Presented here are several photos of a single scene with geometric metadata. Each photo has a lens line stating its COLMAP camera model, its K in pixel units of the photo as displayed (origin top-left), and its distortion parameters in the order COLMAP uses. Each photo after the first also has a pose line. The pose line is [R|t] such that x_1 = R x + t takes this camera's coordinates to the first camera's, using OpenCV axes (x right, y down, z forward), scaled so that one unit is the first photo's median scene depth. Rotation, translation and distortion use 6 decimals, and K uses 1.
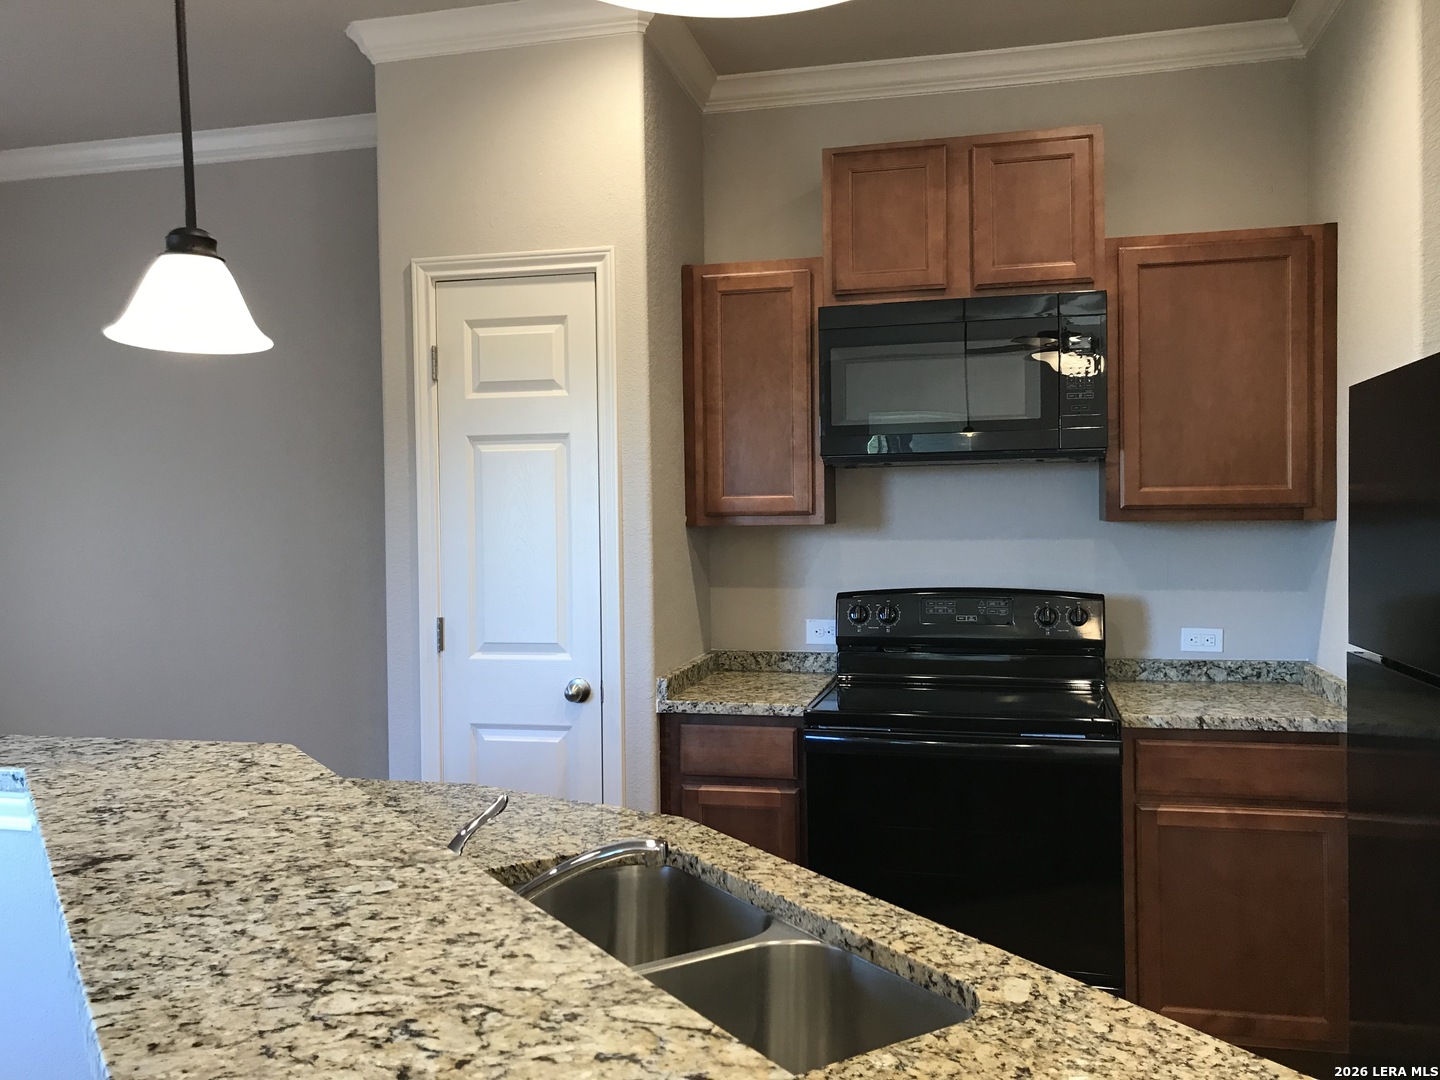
lens RADIAL K [[1174.3, 0, 721.7], [0, 1174.3, 542.4], [0, 0, 1]] dist [0.058458, -0.069184]
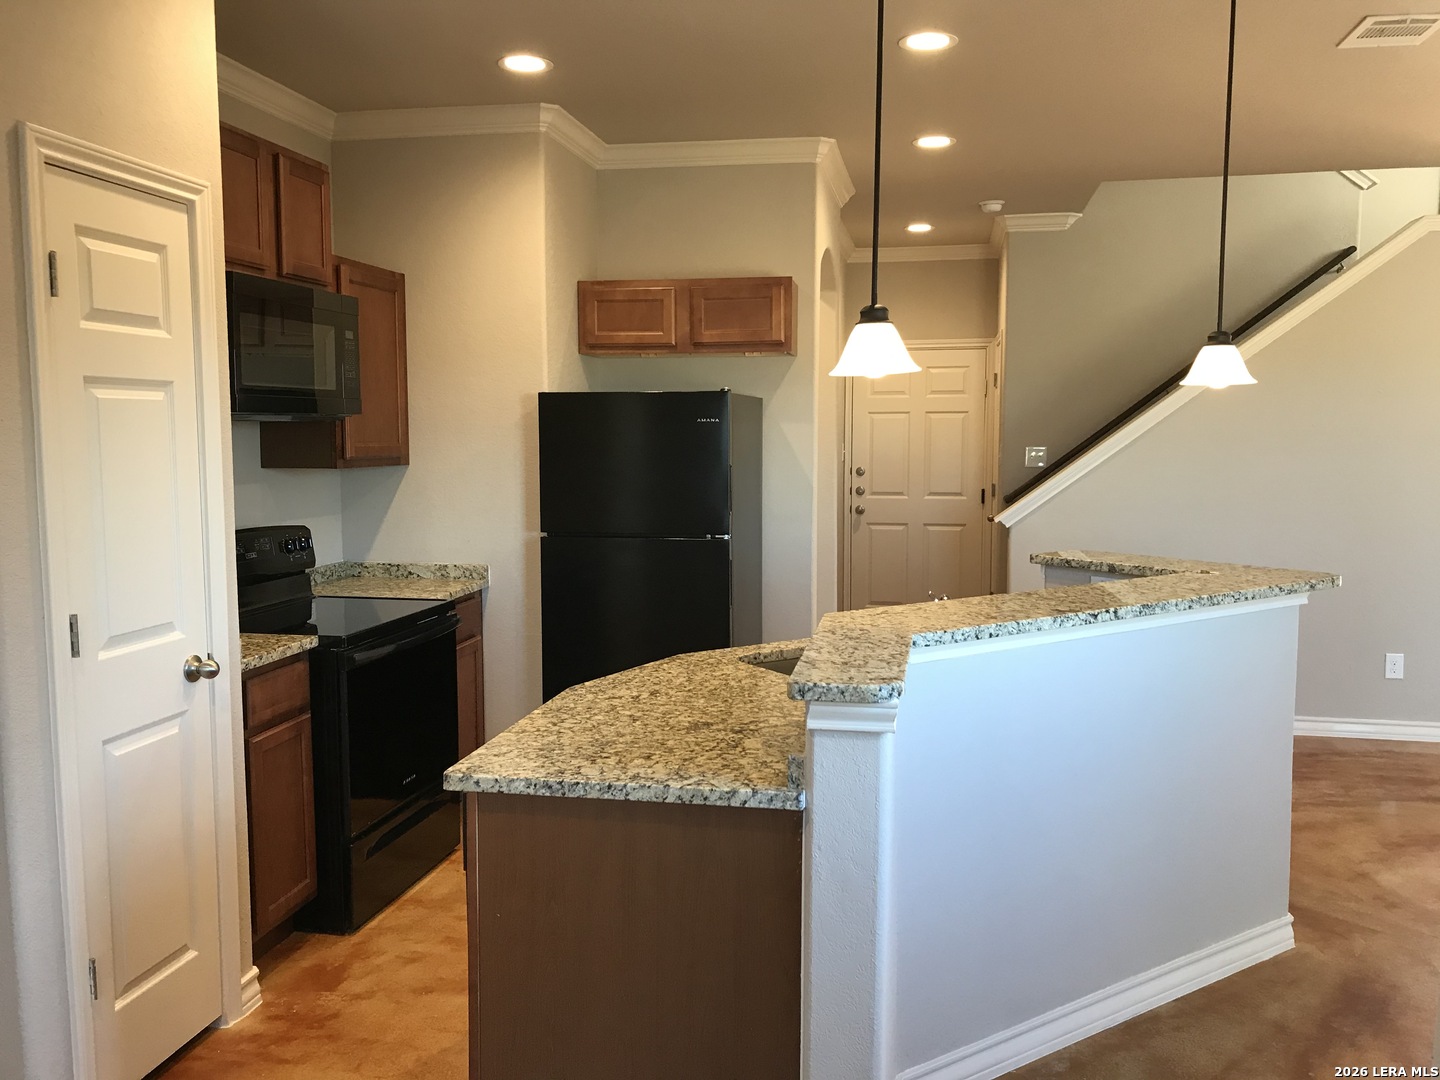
lens RADIAL K [[1174.3, 0, 718.4], [0, 1174.3, 534.3], [0, 0, 1]] dist [0.058458, -0.069184]
pose [[-0.034985, -0.077038, 0.996414, -1.034317], [0.027656, 0.996568, 0.078021, -0.036670], [-0.999005, 0.030286, -0.032734, 0.623685]]
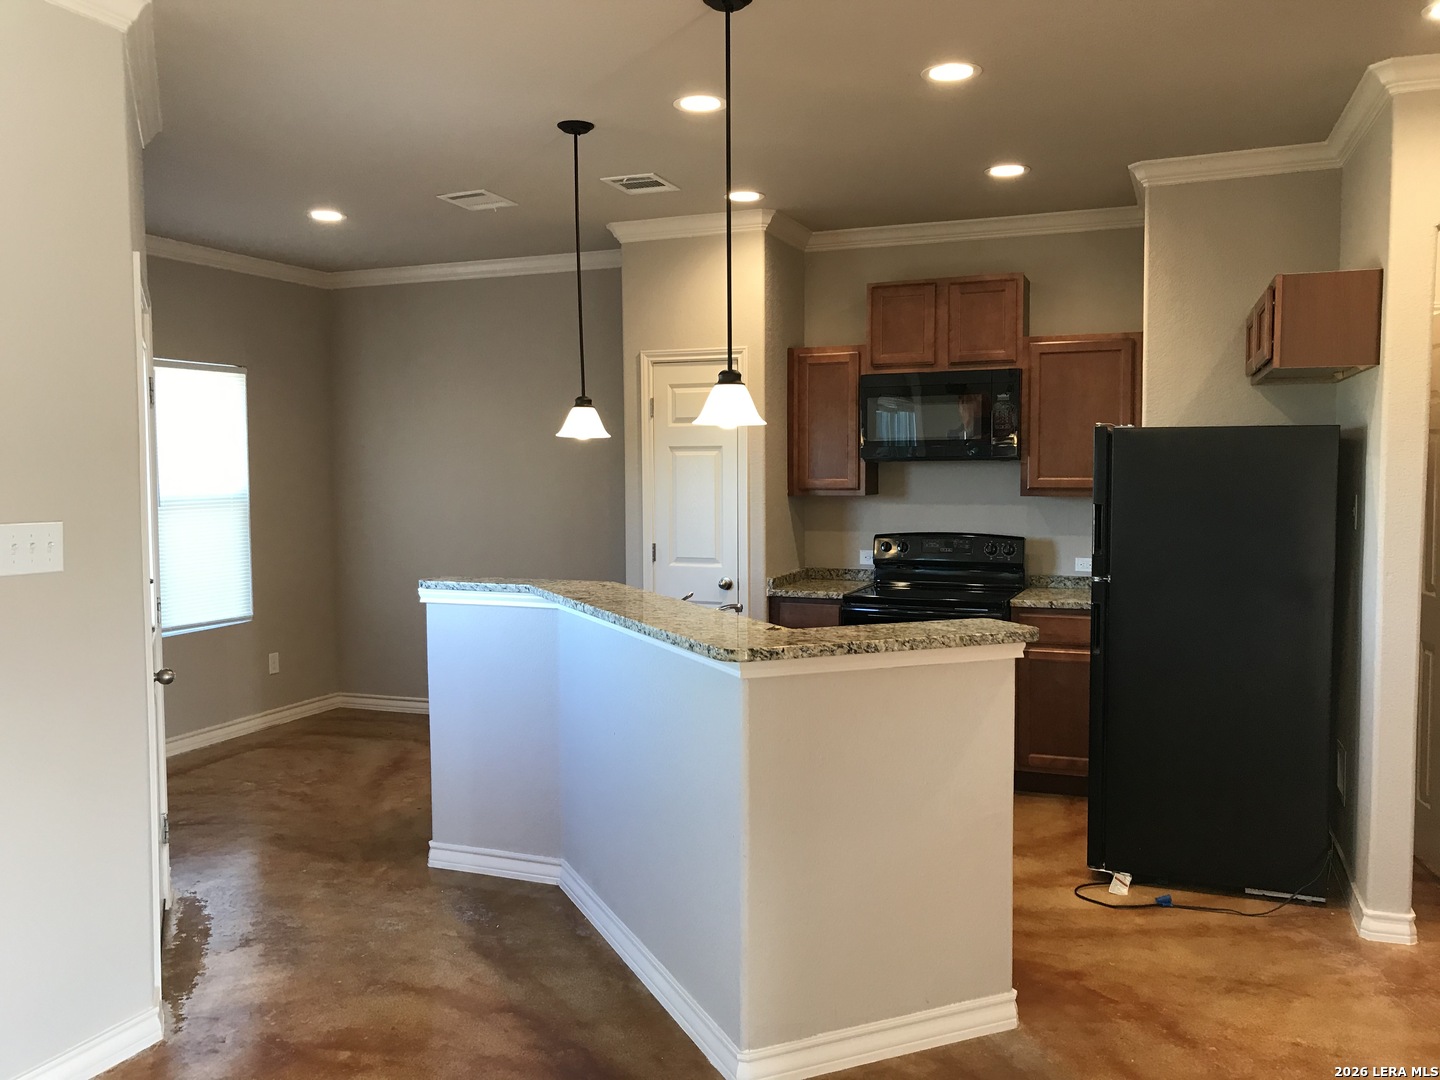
lens RADIAL K [[1174.3, 0, 710.1], [0, 1174.3, 538.6], [0, 0, 1]] dist [0.058458, -0.069184]
pose [[0.987569, 0.017107, -0.156249, 0.143938], [-0.010867, 0.999112, 0.040707, -0.021450], [0.156807, -0.038503, 0.986878, -0.844479]]
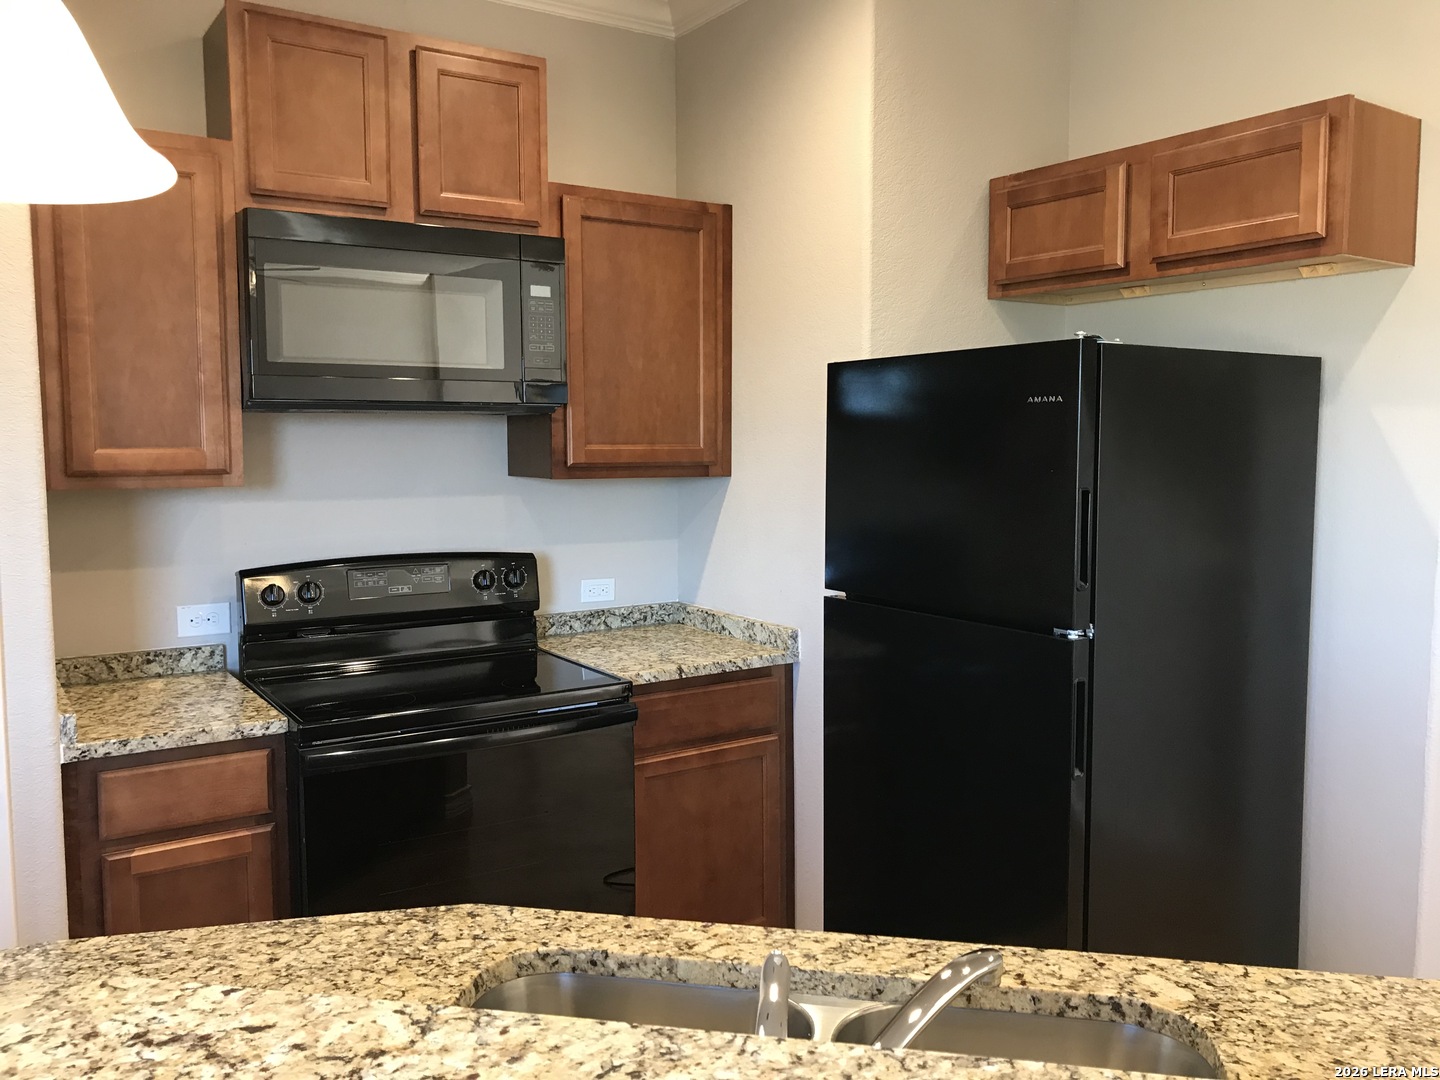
lens RADIAL K [[1174.3, 0, 714.4], [0, 1174.3, 537.7], [0, 0, 1]] dist [0.058458, -0.069184]
pose [[0.692141, -0.051722, 0.719907, -0.285150], [0.011911, 0.998112, 0.060257, -0.026546], [-0.721664, -0.033132, 0.691450, 0.235766]]
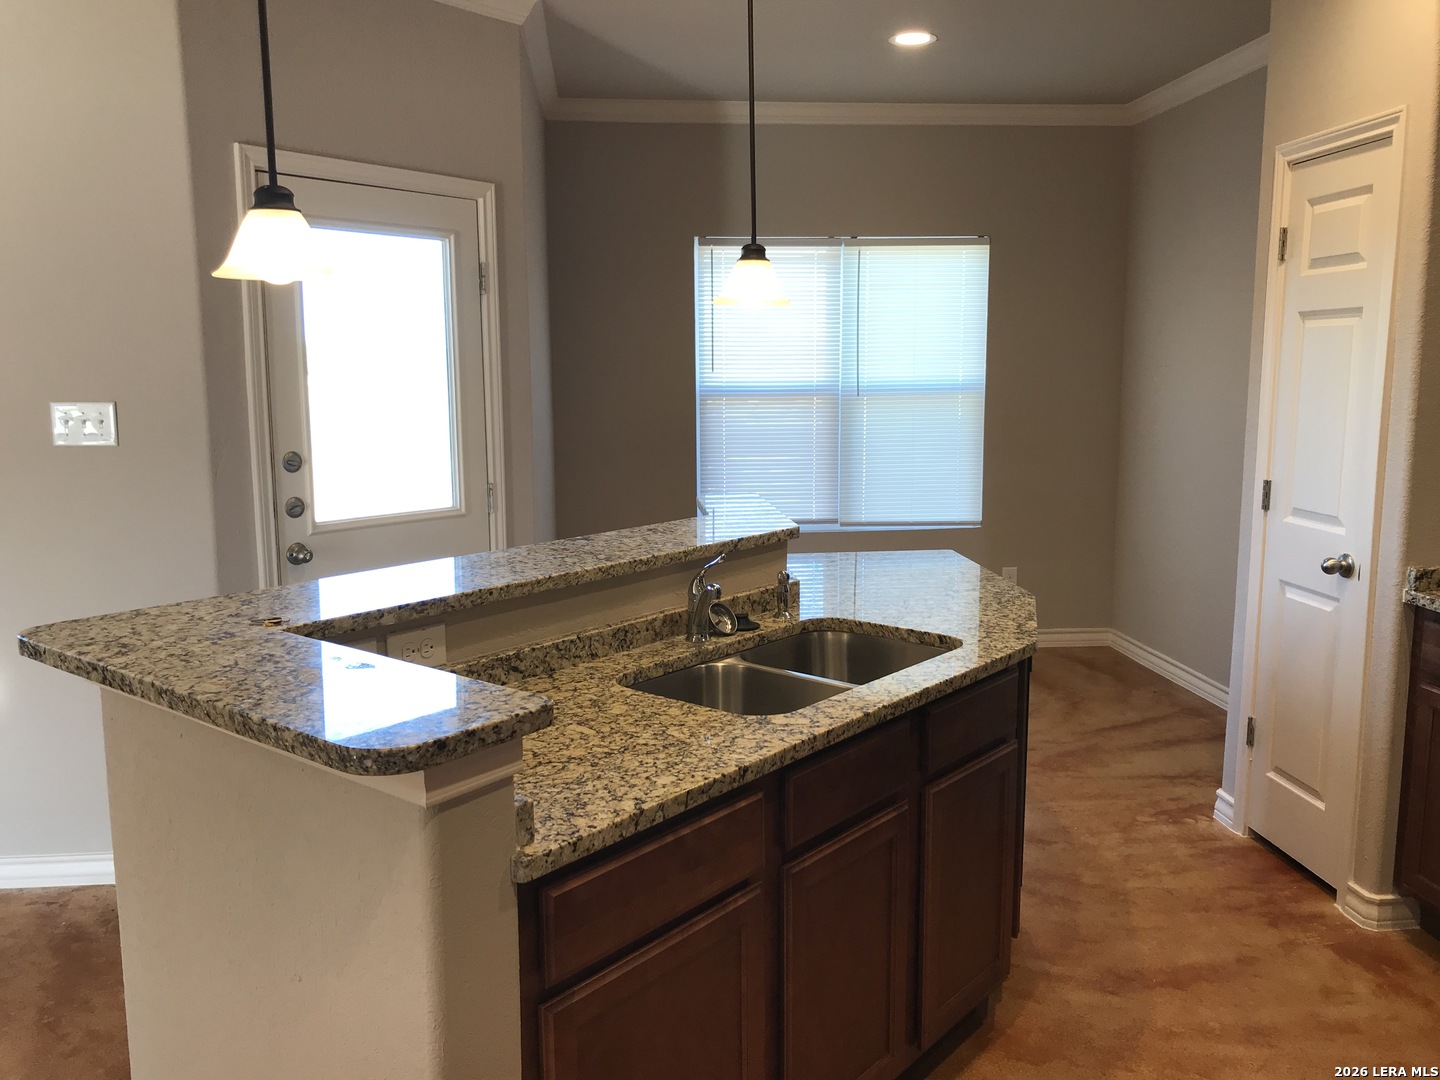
lens RADIAL K [[1174.3, 0, 709.2], [0, 1174.3, 538.0], [0, 0, 1]] dist [0.058458, -0.069184]
pose [[0.312055, 0.151634, -0.937885, 0.662496], [-0.019989, 0.988011, 0.153087, -0.042976], [0.949854, -0.029024, 0.311345, 0.162021]]
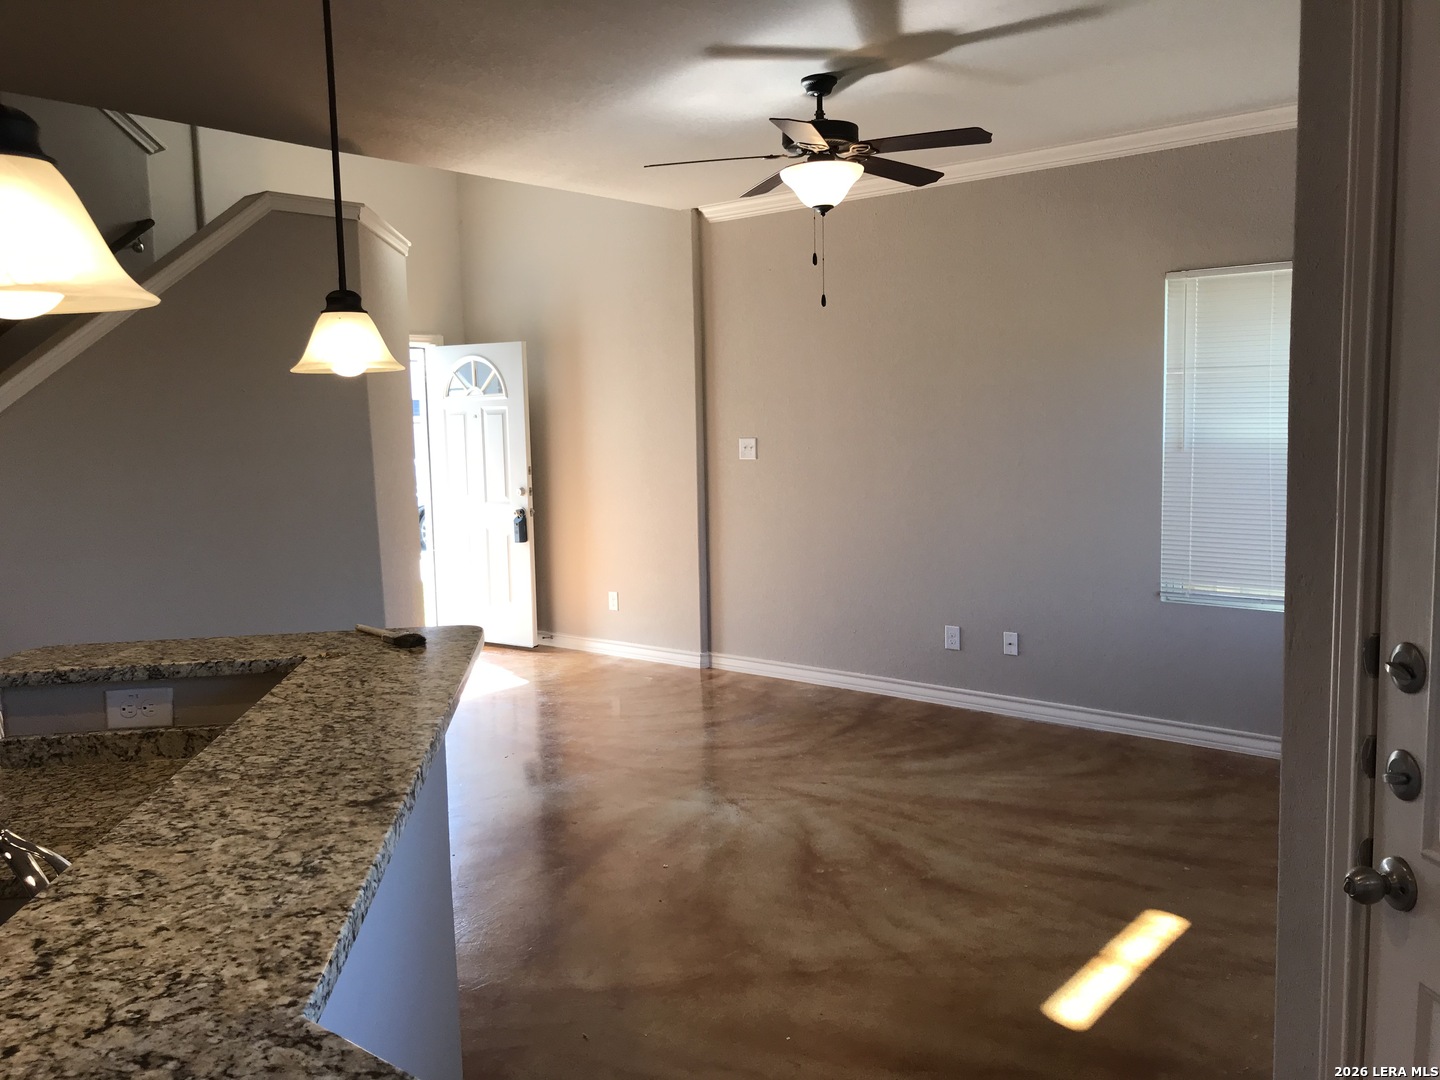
lens RADIAL K [[1174.3, 0, 725.4], [0, 1174.3, 540.5], [0, 0, 1]] dist [0.058458, -0.069184]
pose [[-0.900903, -0.023909, 0.433361, -0.494427], [0.030029, 0.992655, 0.117193, -0.056187], [-0.432980, 0.118593, -0.893568, 0.674942]]
